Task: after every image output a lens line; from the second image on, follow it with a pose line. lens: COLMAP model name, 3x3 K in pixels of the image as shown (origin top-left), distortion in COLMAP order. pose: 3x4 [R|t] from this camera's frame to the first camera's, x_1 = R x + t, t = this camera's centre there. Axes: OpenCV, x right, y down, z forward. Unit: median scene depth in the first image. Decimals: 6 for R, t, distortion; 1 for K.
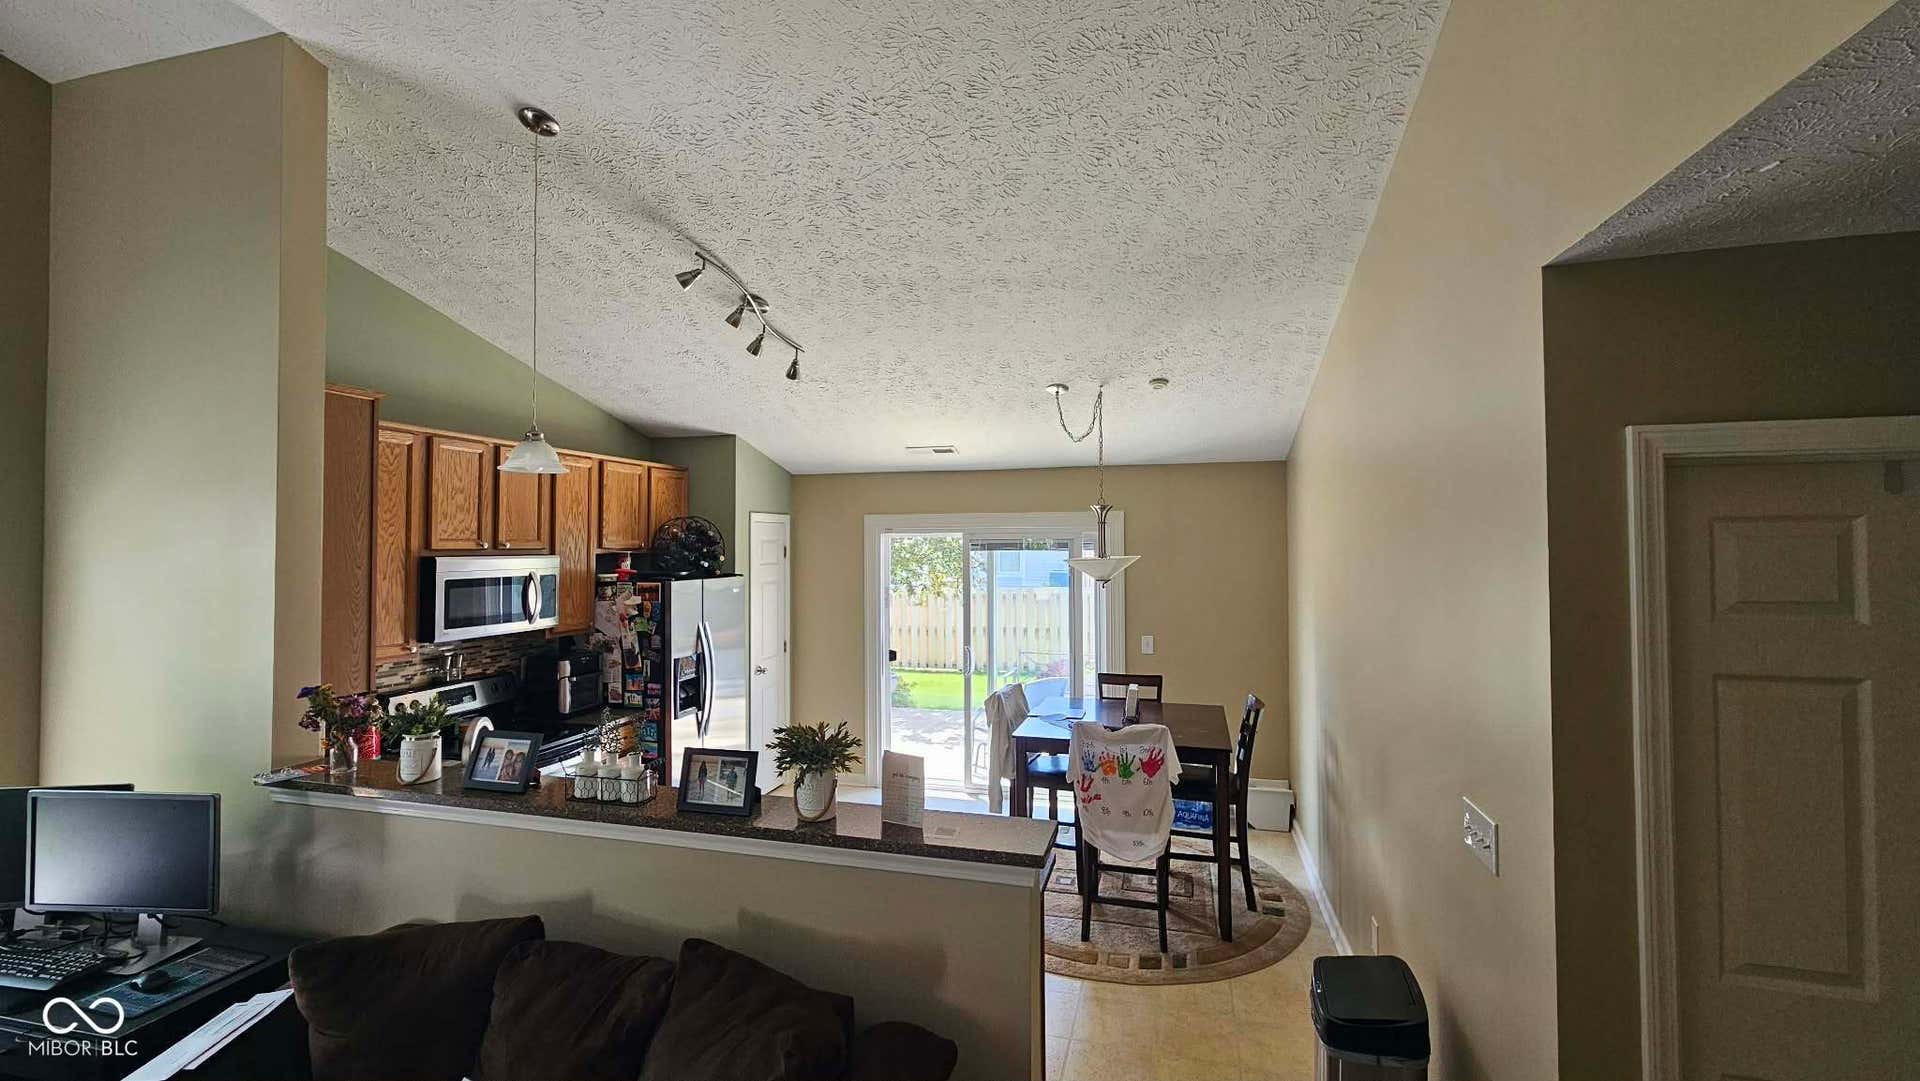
lens RADIAL K [[781.7, 0, 960.0], [0, 781.7, 540.5], [0, 0, 1]] dist [-0.000514, -0.000050]
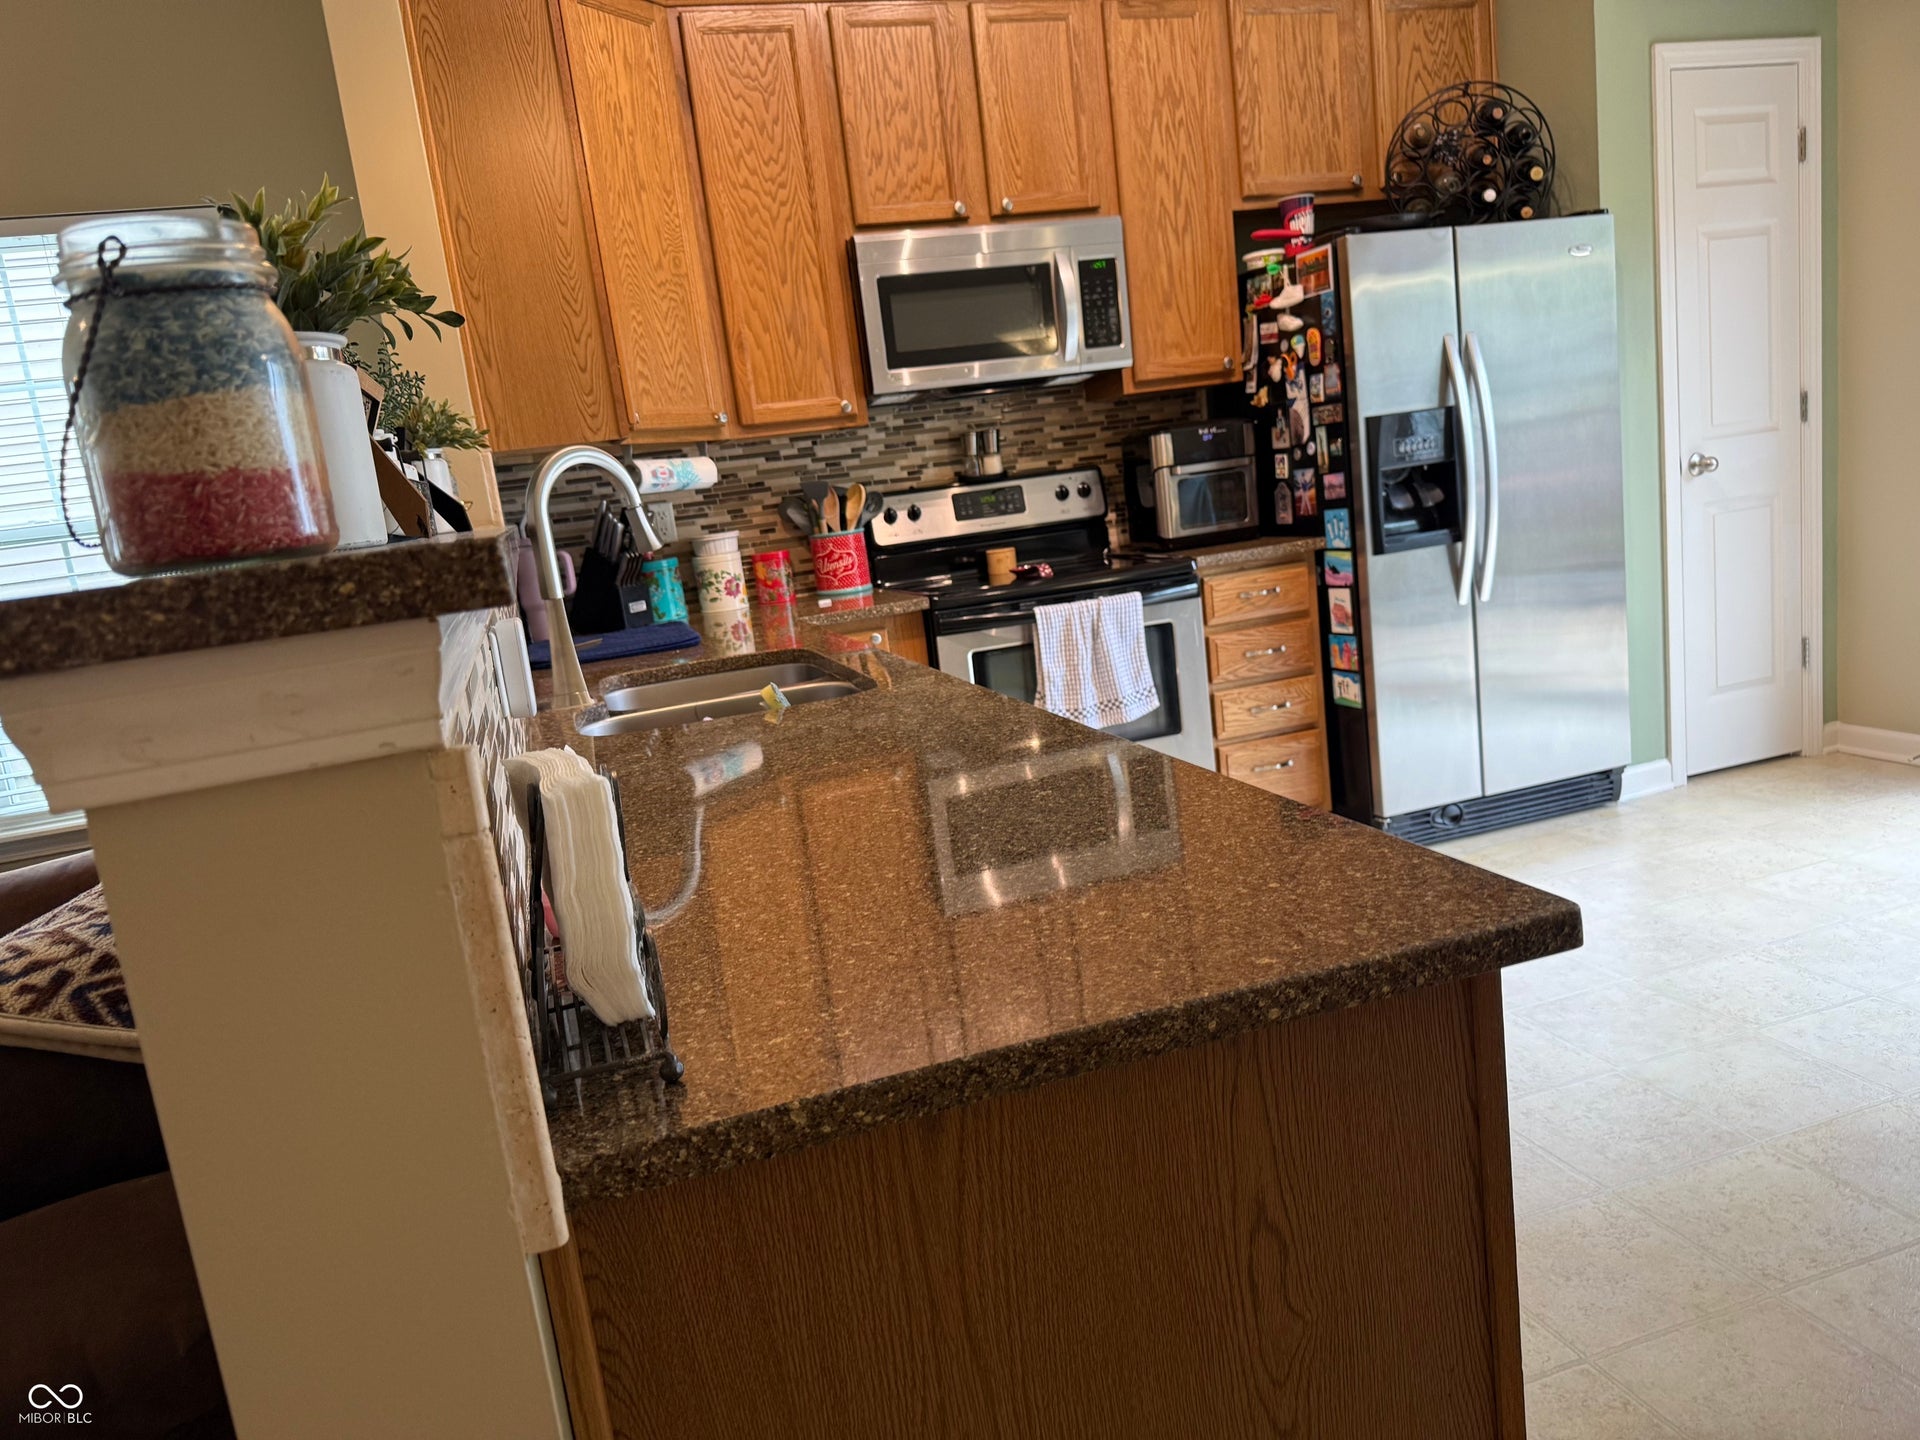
lens RADIAL K [[1324.9, 0, 960.0], [0, 1324.9, 720.0], [0, 0, 1]] dist [0.099636, -0.213050]
pose [[0.537456, 0.091096, -0.838357, 0.155749], [0.127762, 0.973876, 0.187728, 0.146291], [0.833557, -0.208005, 0.511777, 0.390323]]
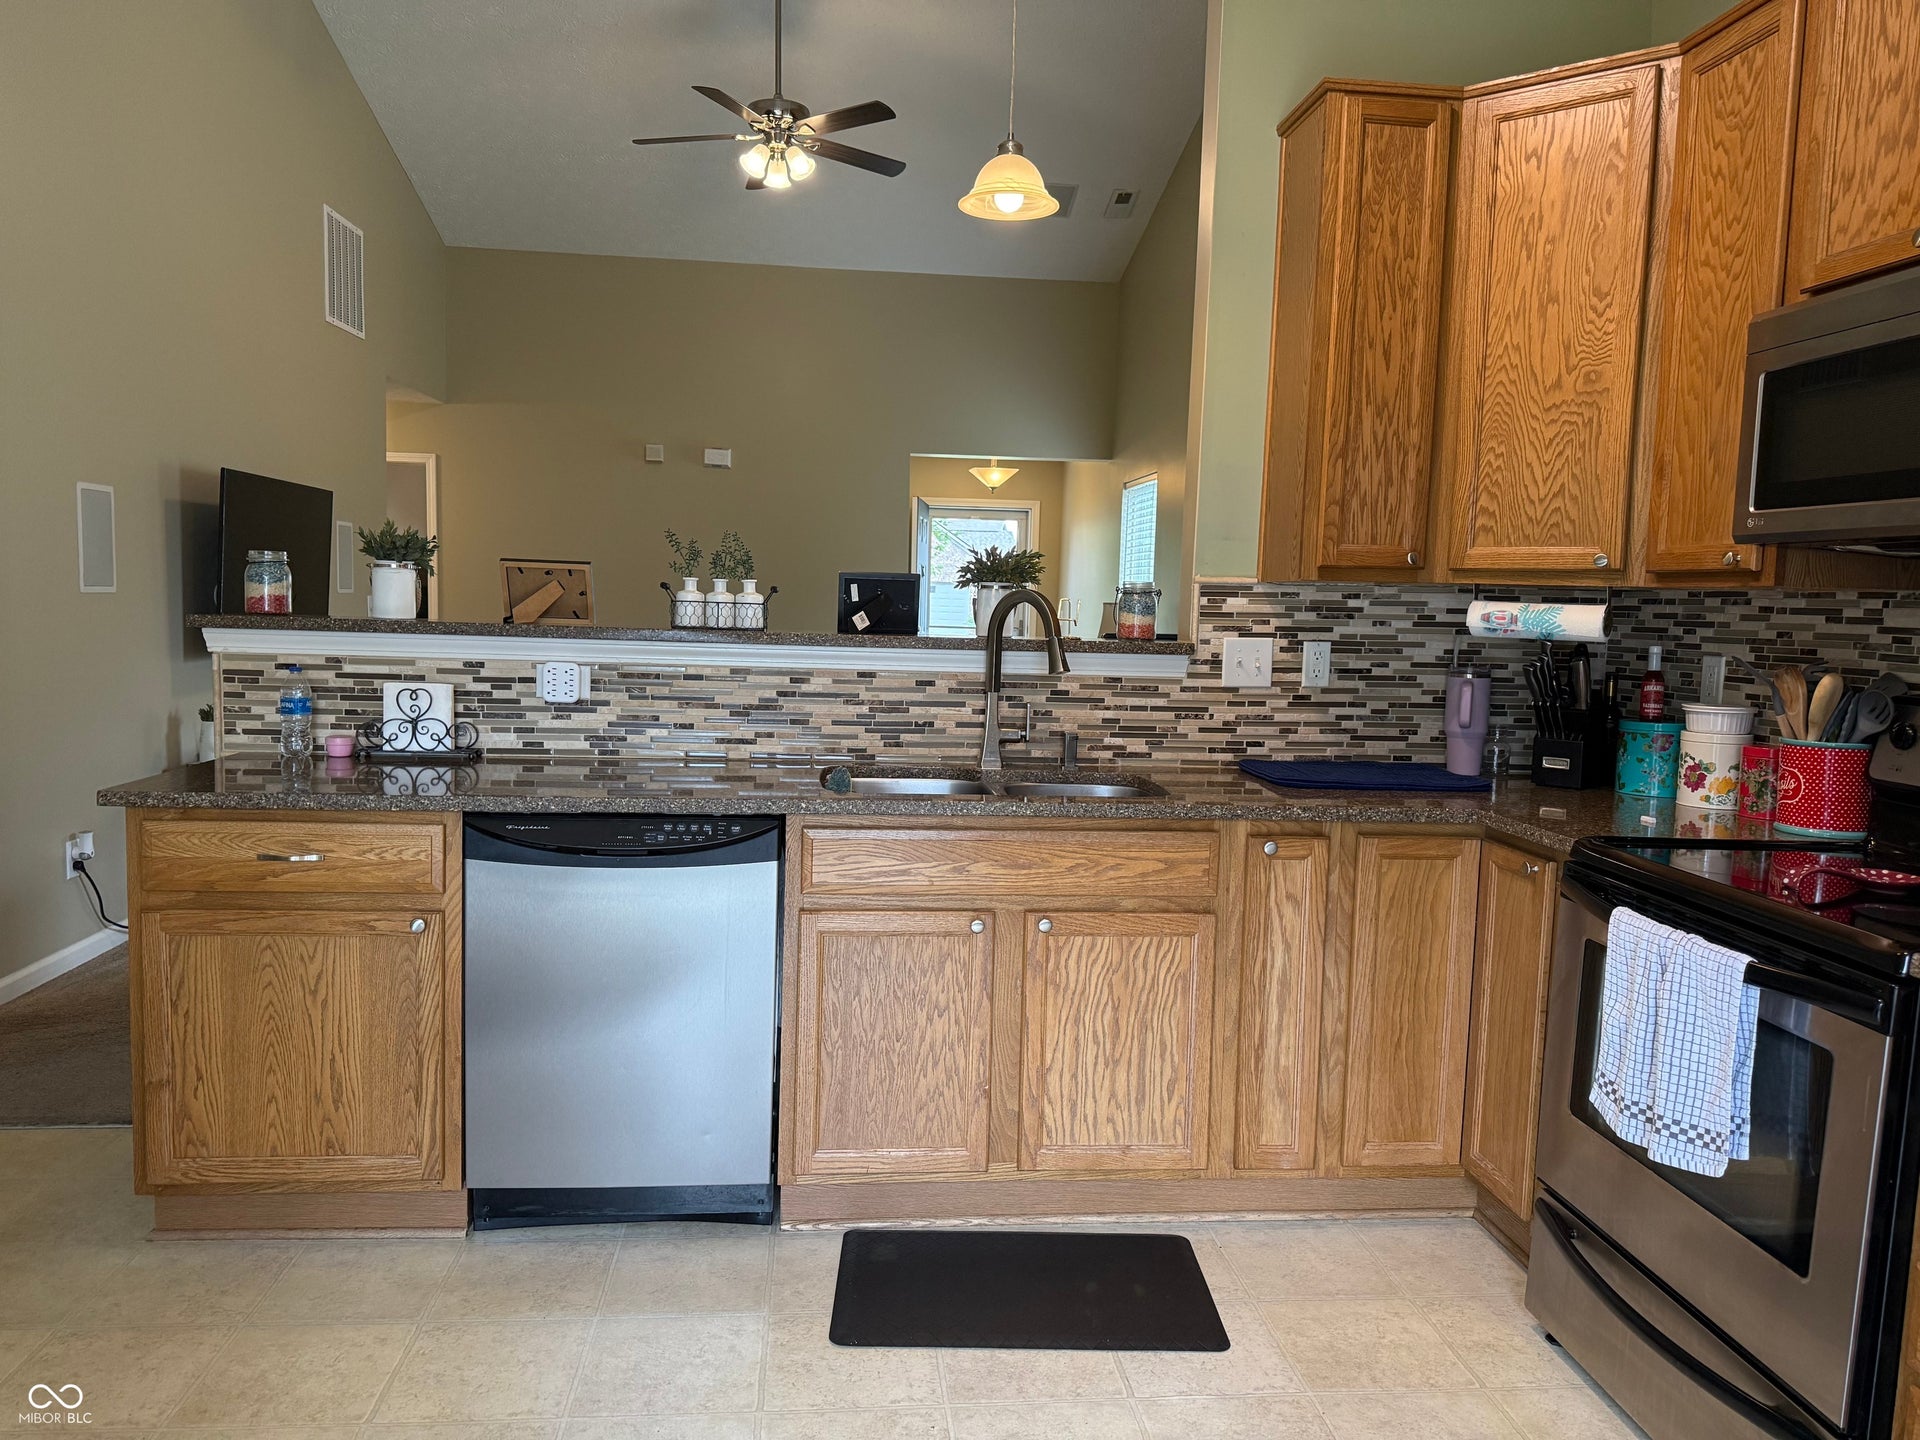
lens RADIAL K [[1379.4, 0, 960.0], [0, 1379.4, 720.0], [0, 0, 1]] dist [0.029506, -0.025133]
pose [[-0.931423, 0.007704, -0.363856, -0.055106], [-0.024747, 0.996121, 0.084440, 0.130617], [0.363095, 0.087654, -0.927620, 1.161710]]
